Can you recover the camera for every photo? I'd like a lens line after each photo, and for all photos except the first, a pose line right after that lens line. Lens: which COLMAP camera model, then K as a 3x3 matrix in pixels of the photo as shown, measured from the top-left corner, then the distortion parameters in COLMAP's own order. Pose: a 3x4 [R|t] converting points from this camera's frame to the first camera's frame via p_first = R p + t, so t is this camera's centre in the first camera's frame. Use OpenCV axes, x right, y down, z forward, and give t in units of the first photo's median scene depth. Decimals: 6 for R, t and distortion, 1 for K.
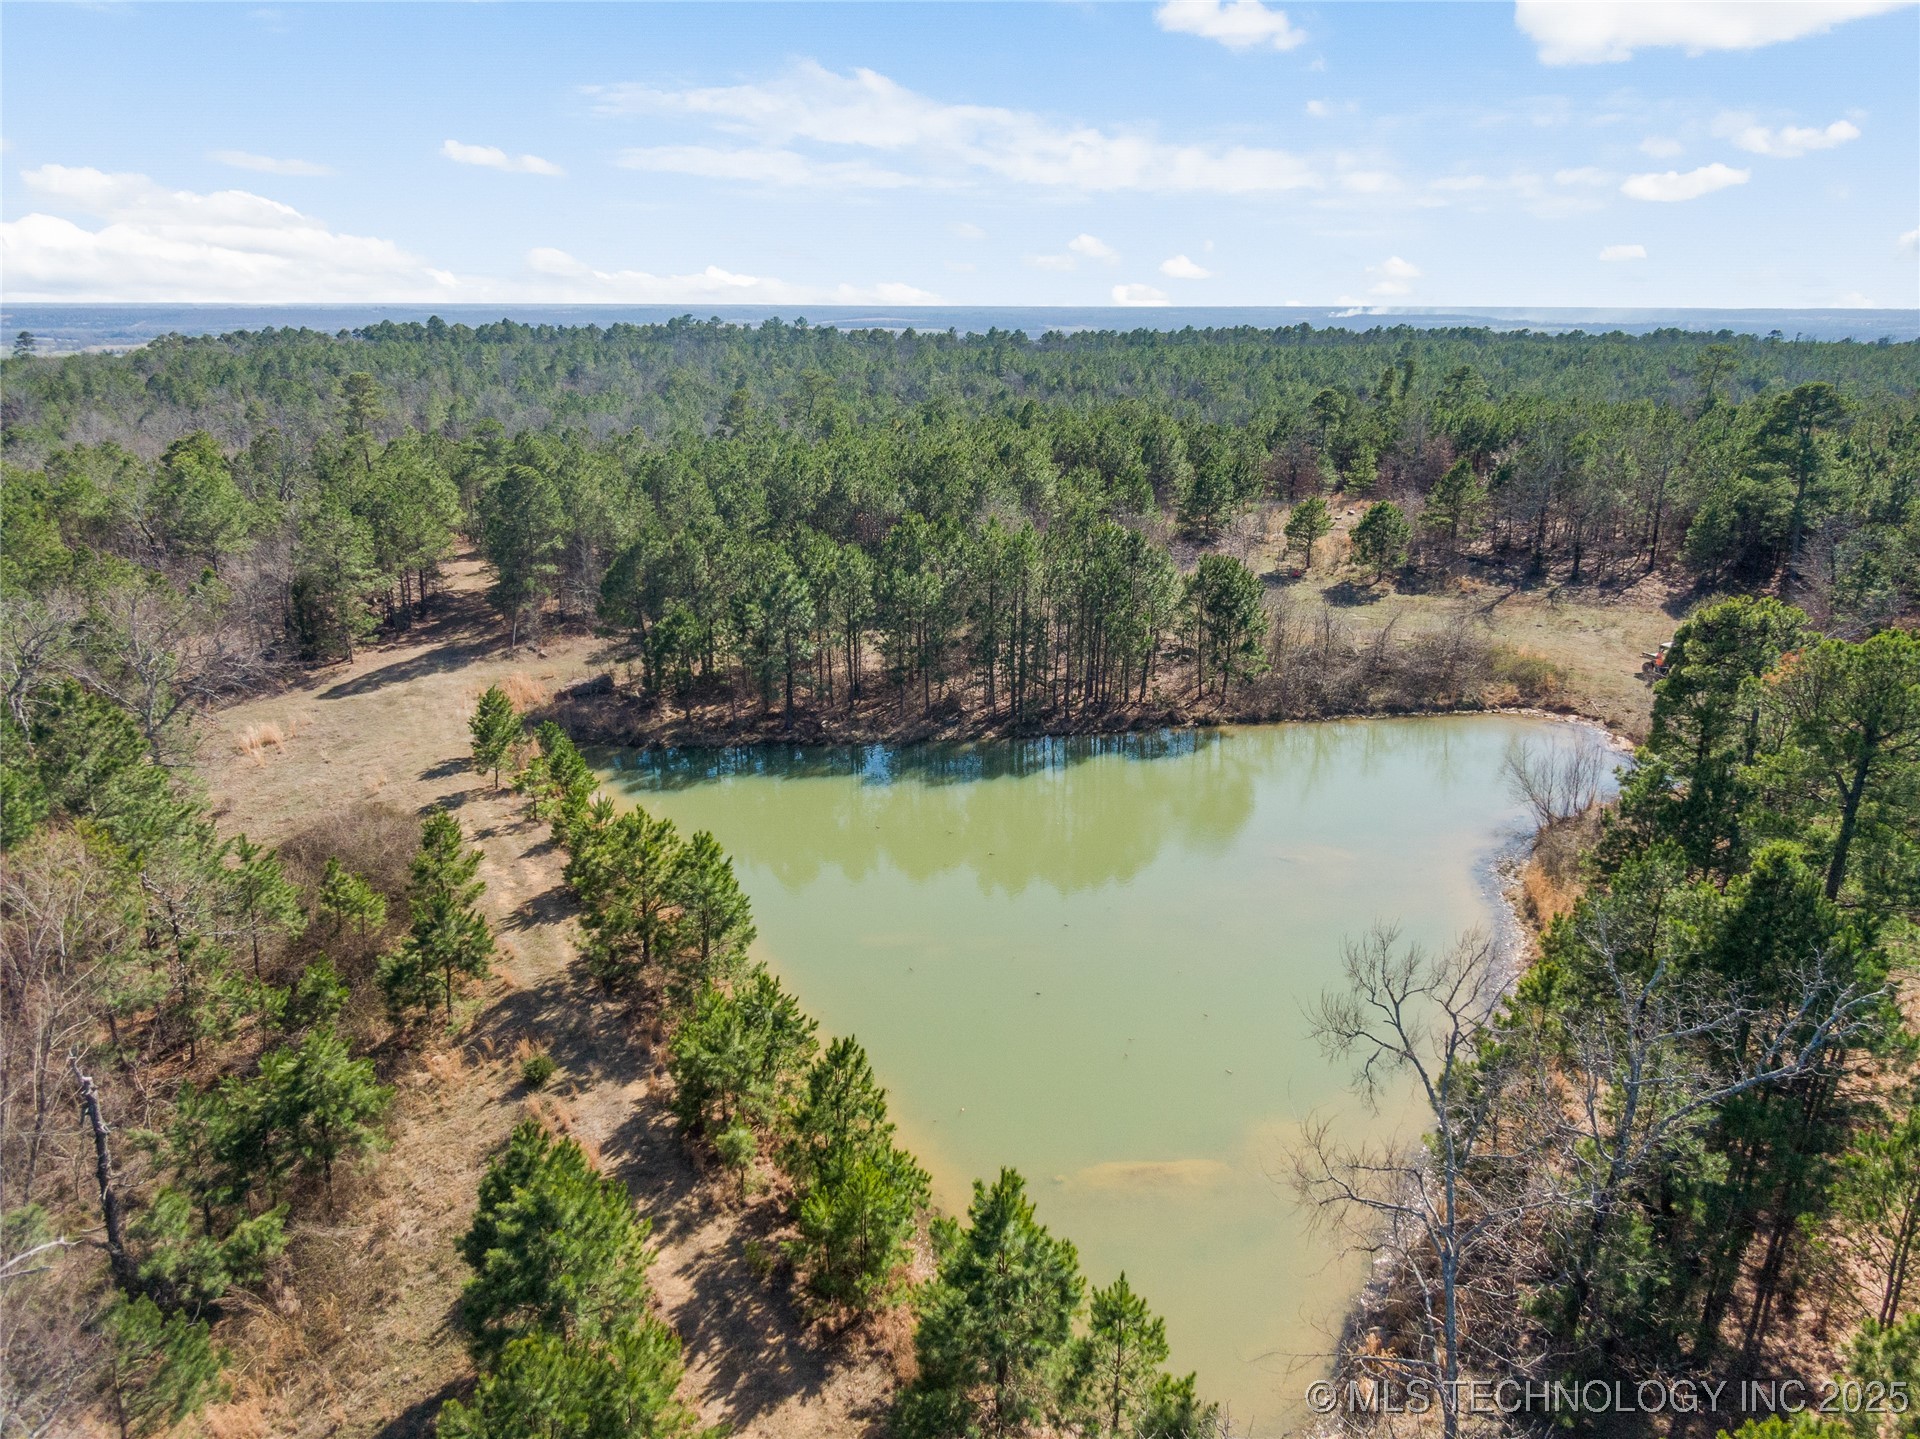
lens RADIAL K [[1431.1, 0, 960.0], [0, 1431.1, 719.5], [0, 0, 1]] dist [0.105134, -0.245811]
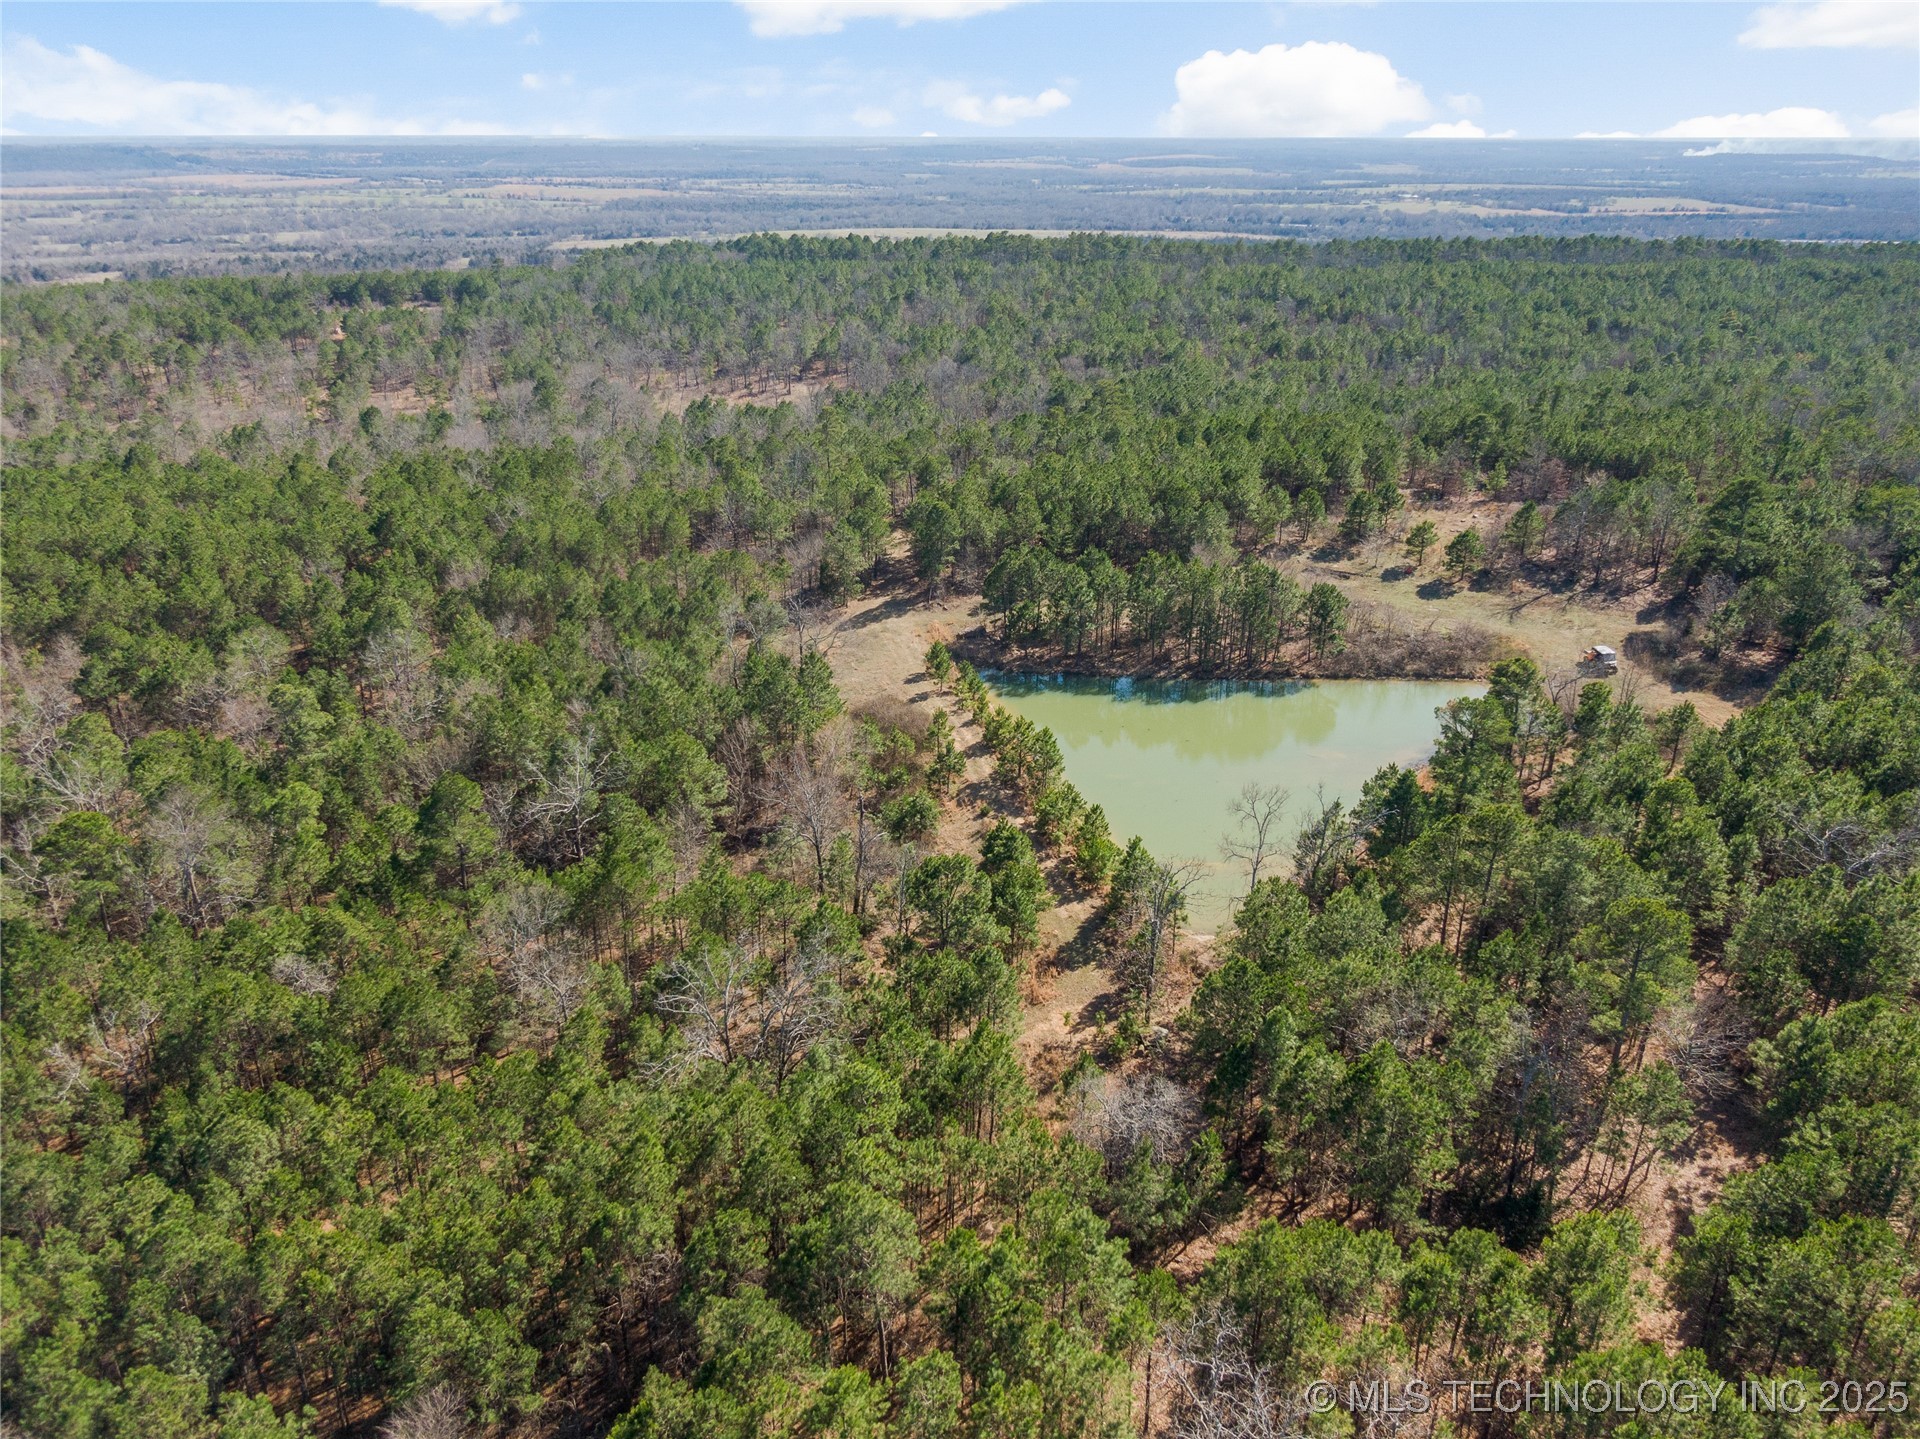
lens RADIAL K [[1431.1, 0, 960.0], [0, 1431.1, 719.5], [0, 0, 1]] dist [0.105134, -0.245811]
pose [[0.980440, 0.078265, -0.180587, 0.073780], [-0.058697, 0.992055, 0.111272, -0.120643], [0.187861, -0.098496, 0.977245, -0.867715]]
